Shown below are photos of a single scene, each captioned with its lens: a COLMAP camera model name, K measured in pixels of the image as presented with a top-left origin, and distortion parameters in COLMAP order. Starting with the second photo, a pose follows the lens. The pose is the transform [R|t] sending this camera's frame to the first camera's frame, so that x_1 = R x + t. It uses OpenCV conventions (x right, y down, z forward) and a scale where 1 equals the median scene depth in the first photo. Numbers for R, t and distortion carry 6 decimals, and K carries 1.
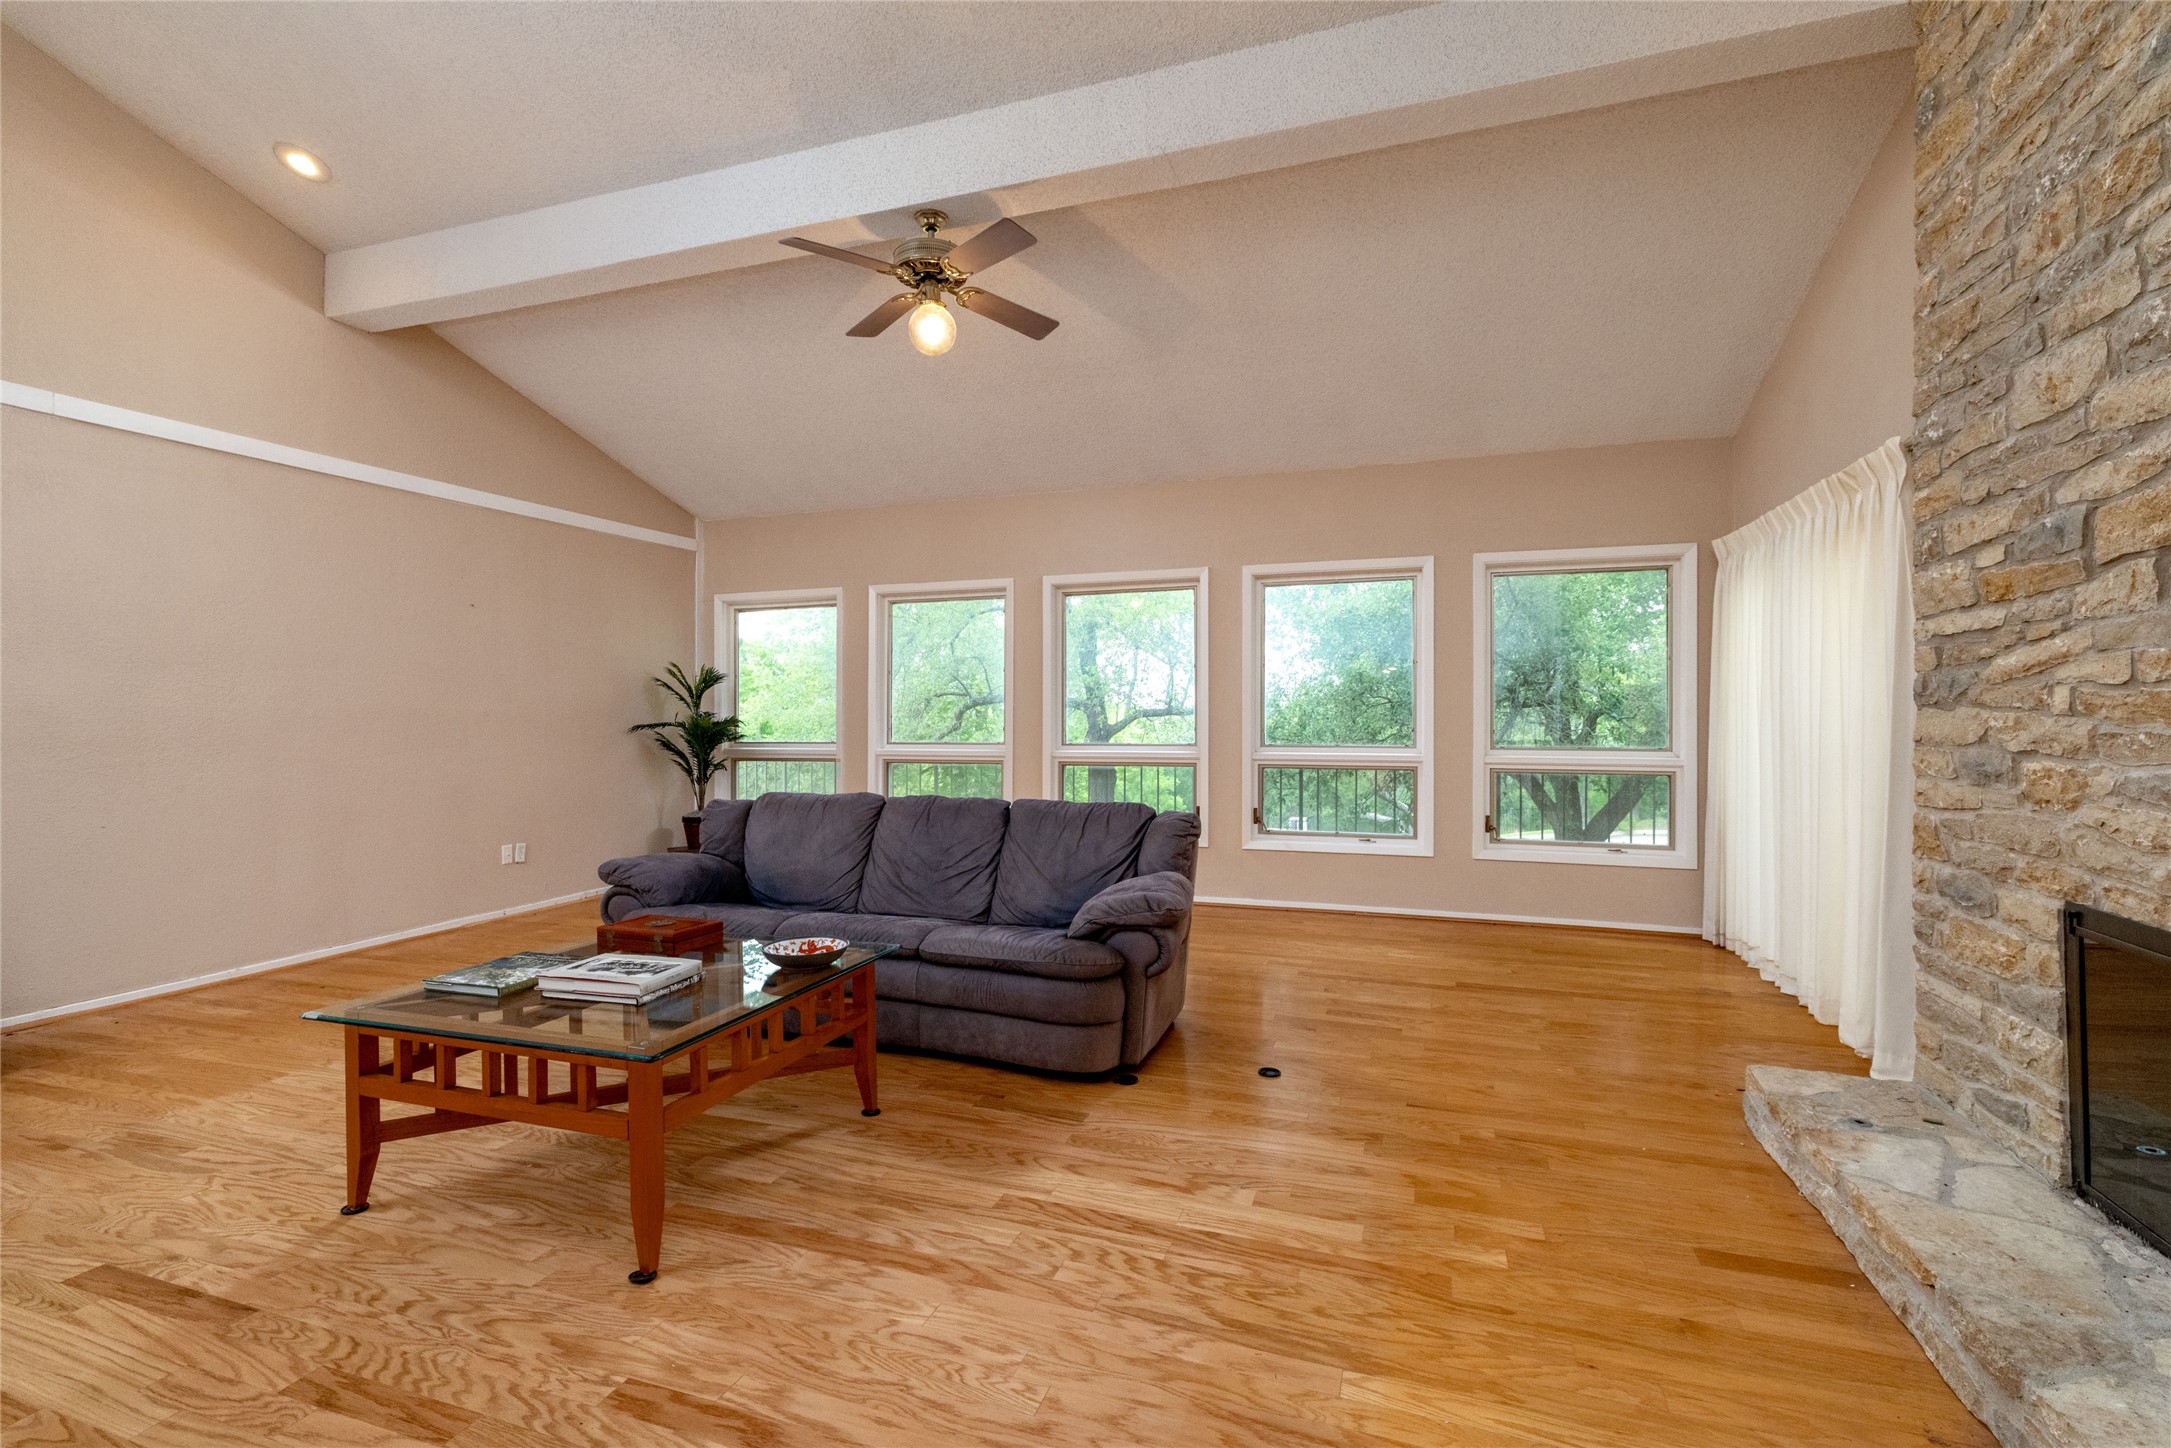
lens RADIAL K [[981.7, 0, 1083.8], [0, 981.7, 710.6], [0, 0, 1]] dist [0.000664, 0.000850]
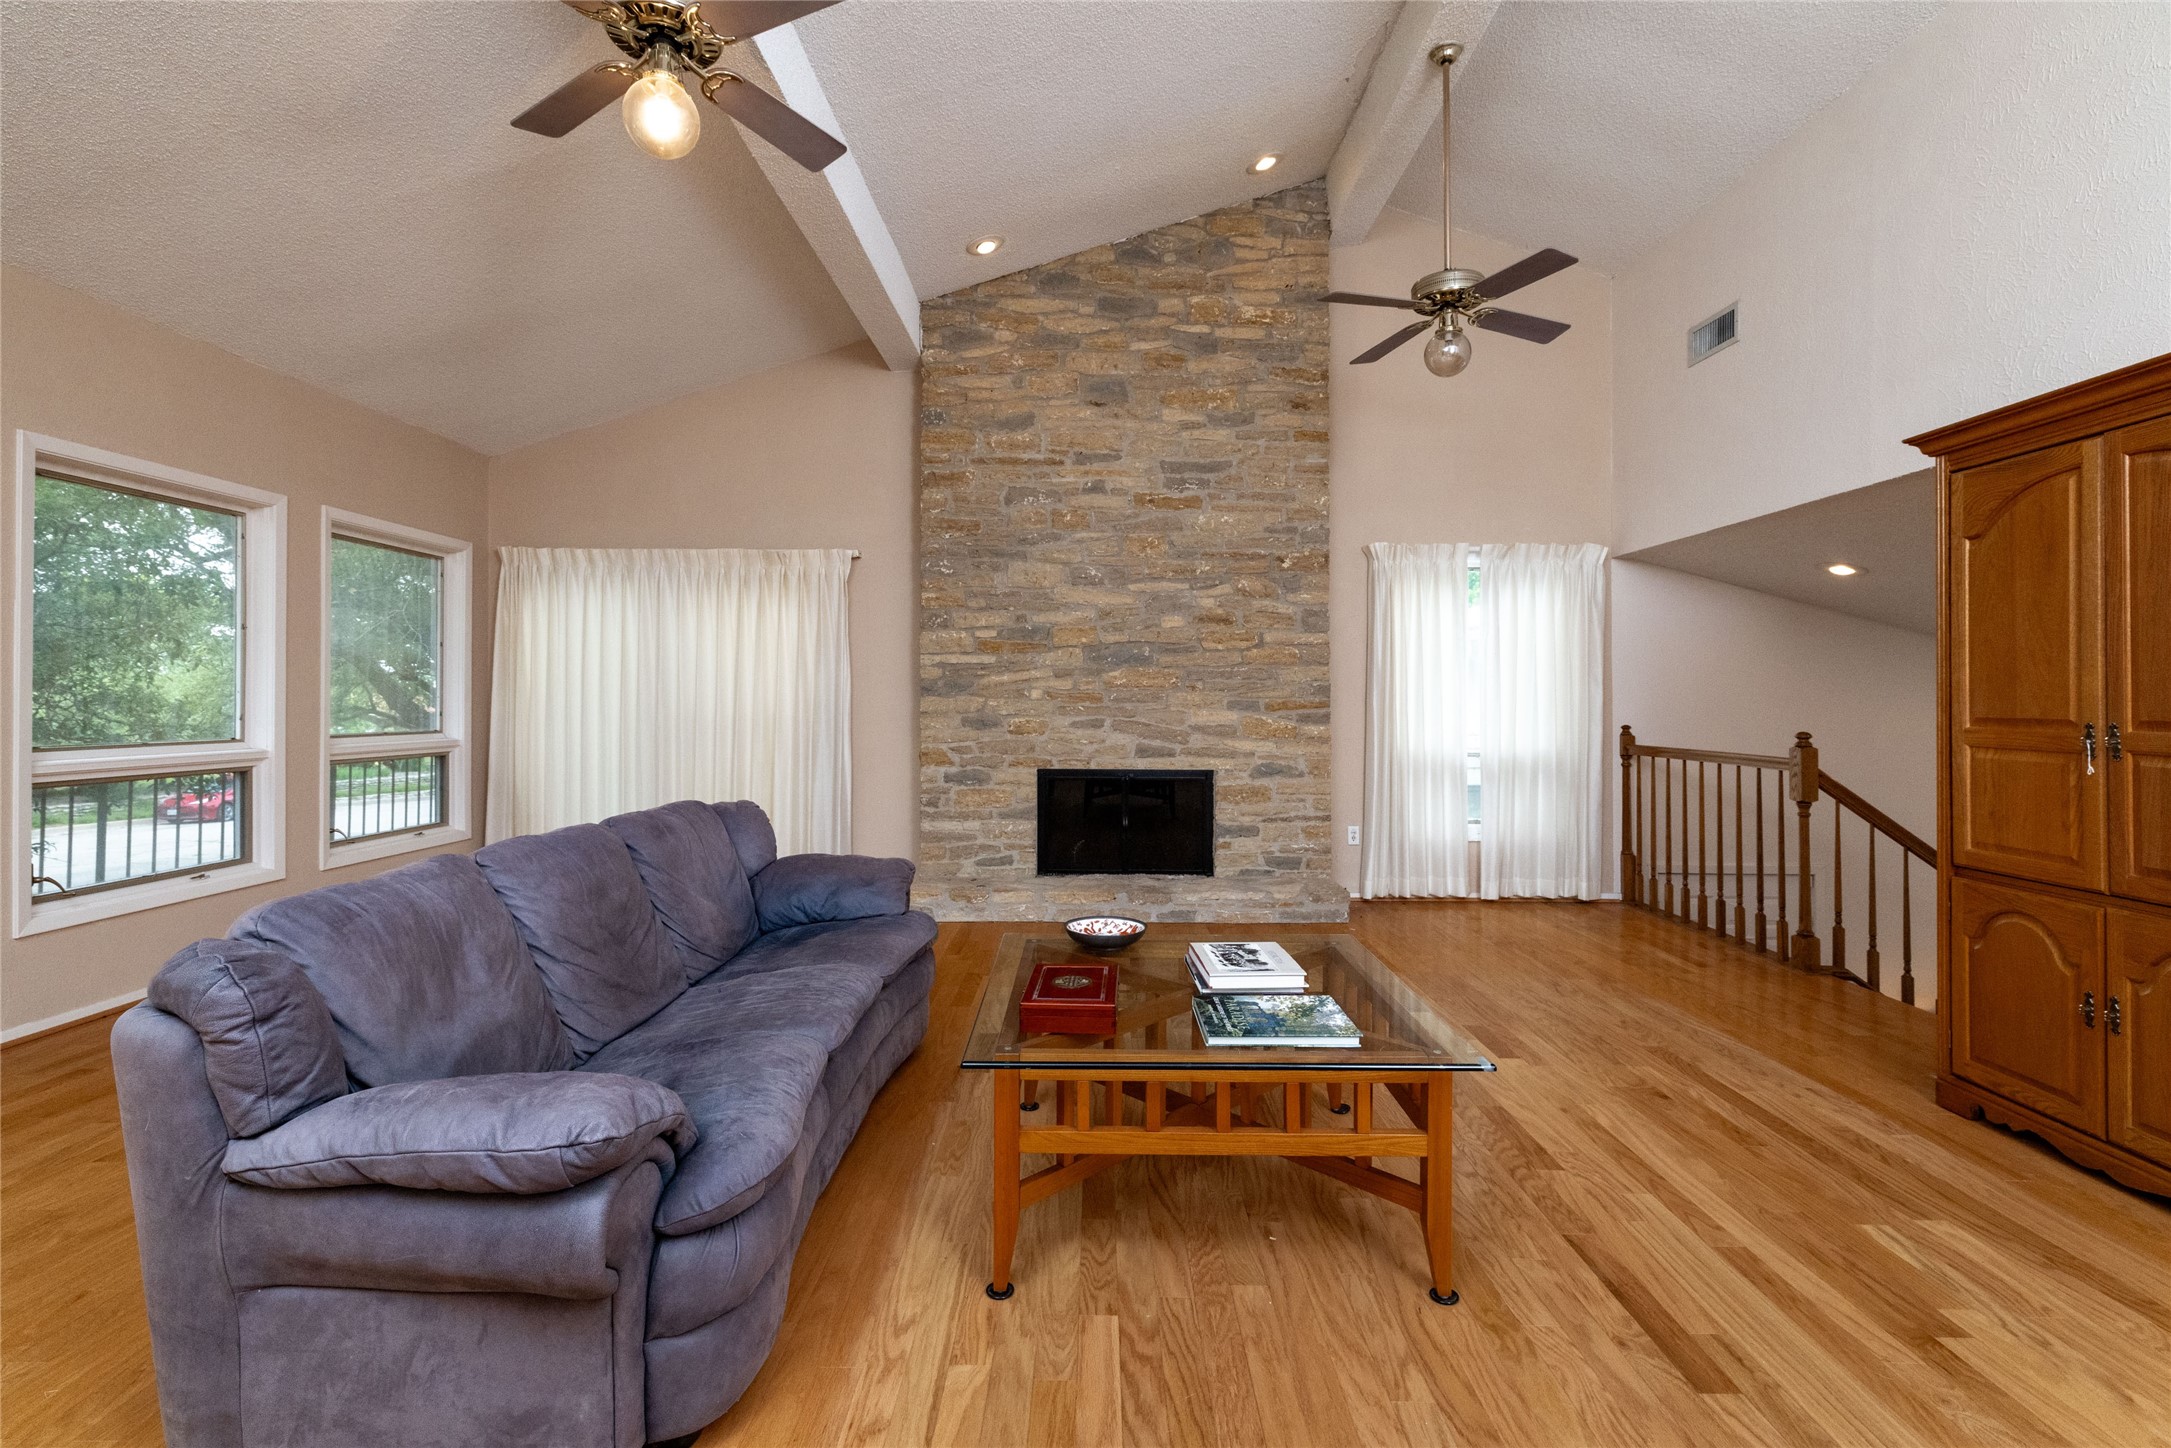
lens RADIAL K [[981.7, 0, 1087.0], [0, 981.7, 688.7], [0, 0, 1]] dist [0.000664, 0.000850]
pose [[-0.319216, 0.011844, 0.947608, -1.438546], [-0.004299, 0.999894, -0.013946, 0.010026], [-0.947672, -0.008526, -0.319131, 1.557010]]
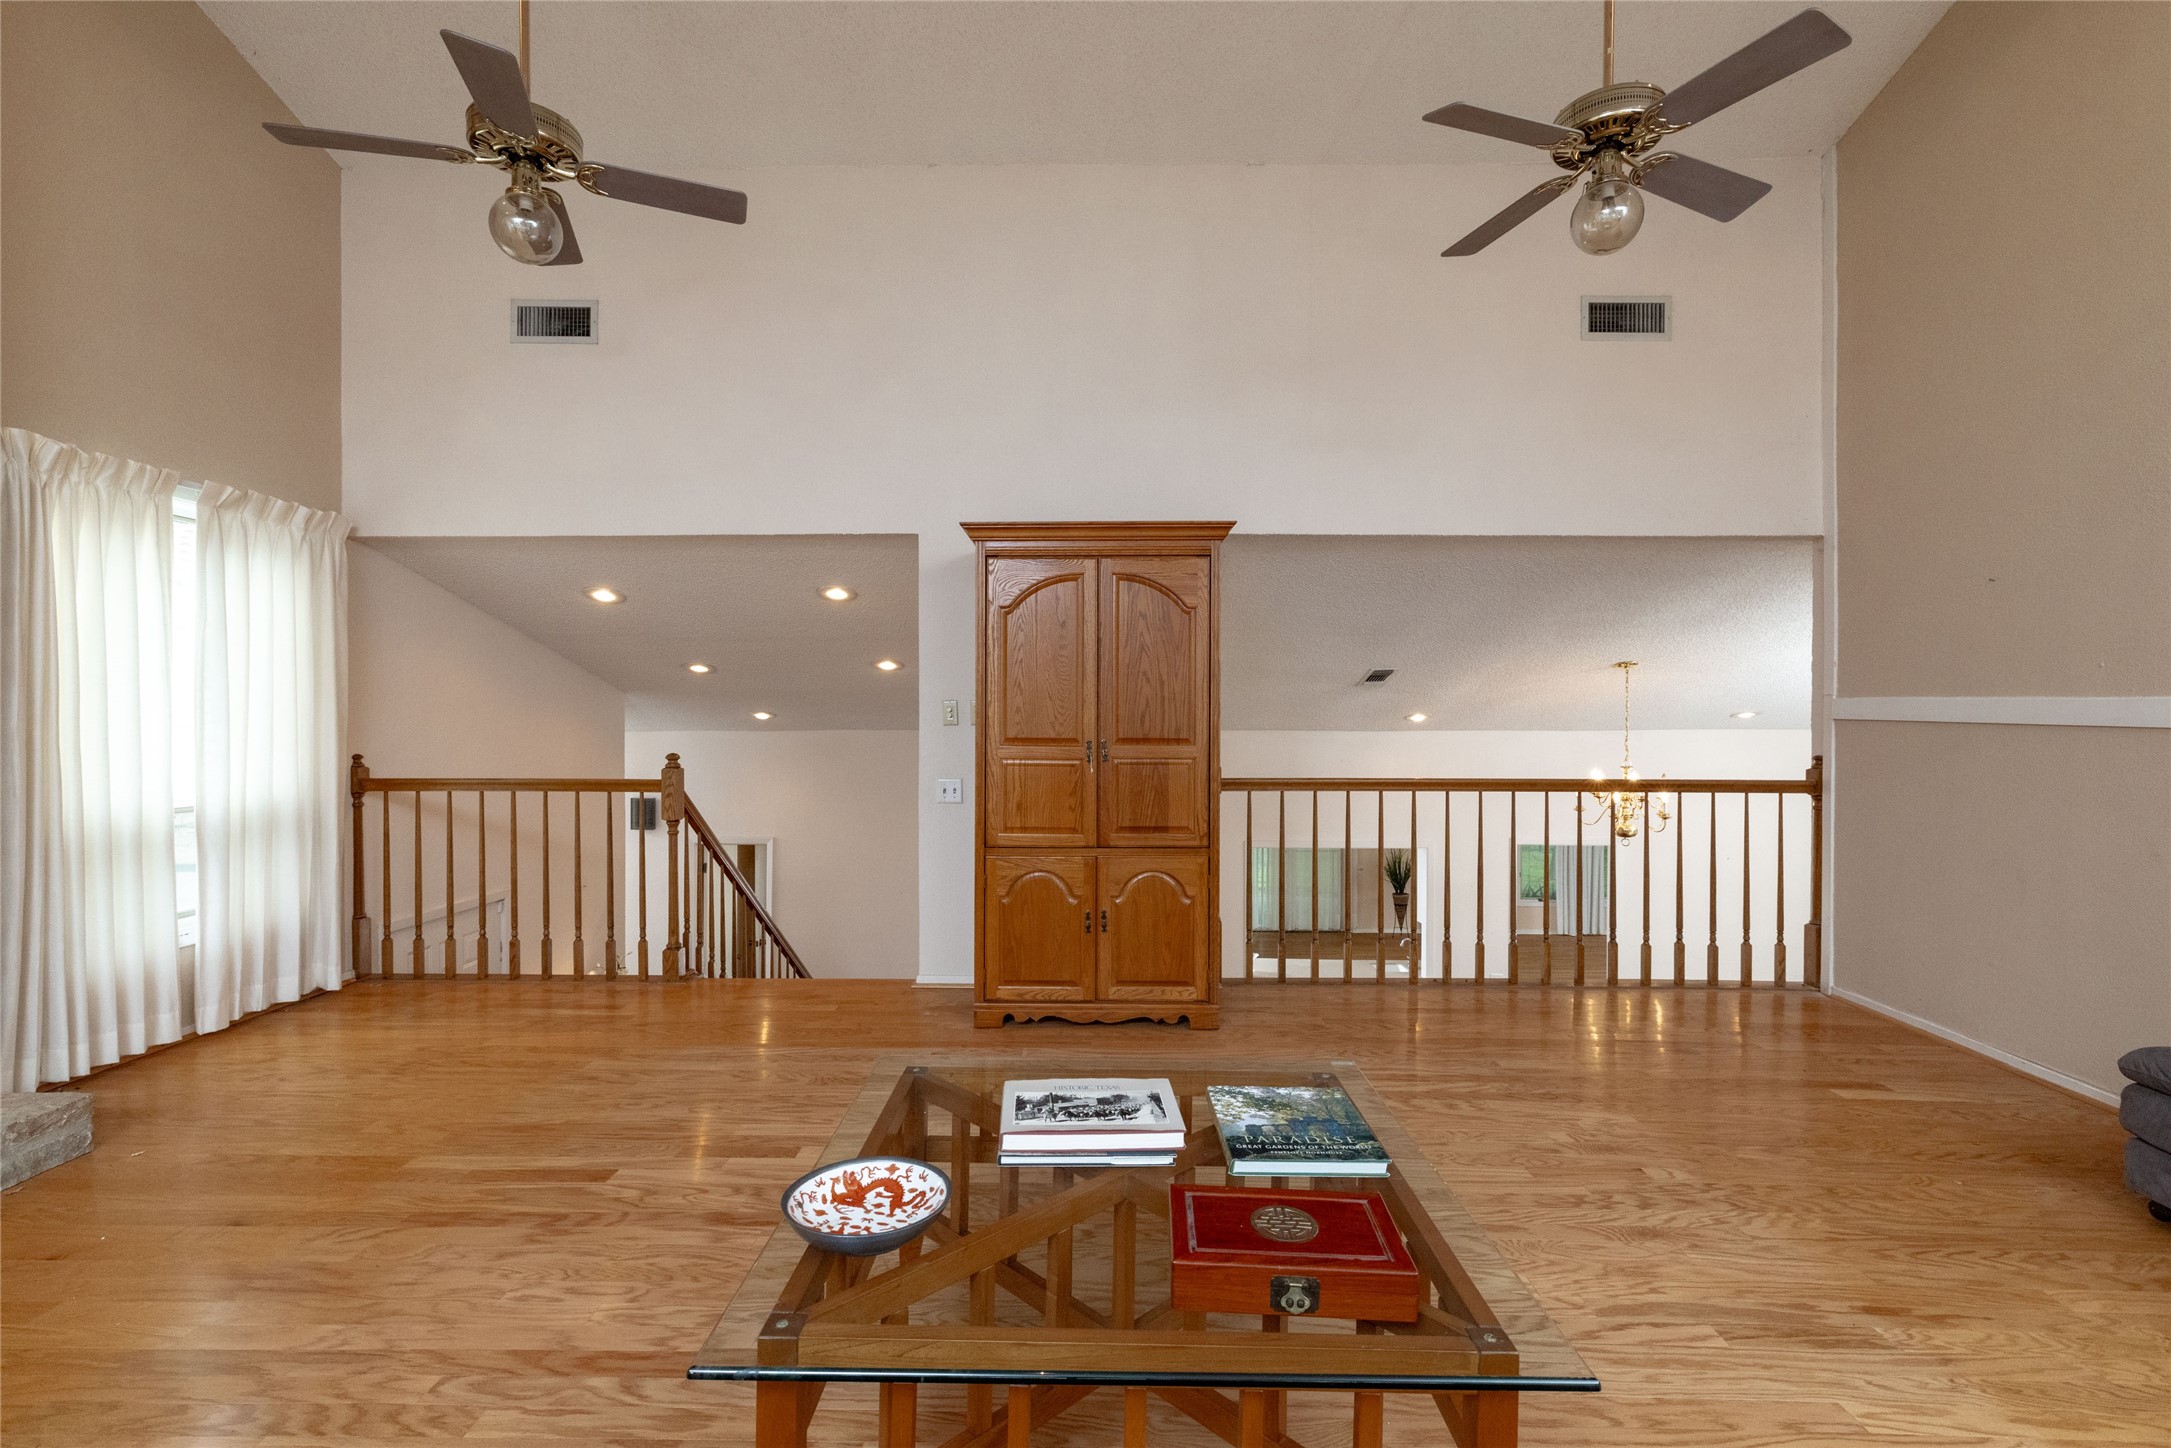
lens RADIAL K [[981.7, 0, 1081.6], [0, 981.7, 726.9], [0, 0, 1]] dist [0.000664, 0.000850]
pose [[-0.949760, 0.003766, -0.312955, -0.265237], [0.000183, 0.999934, 0.011479, -0.013885], [0.312978, 0.010845, -0.949699, 1.762073]]
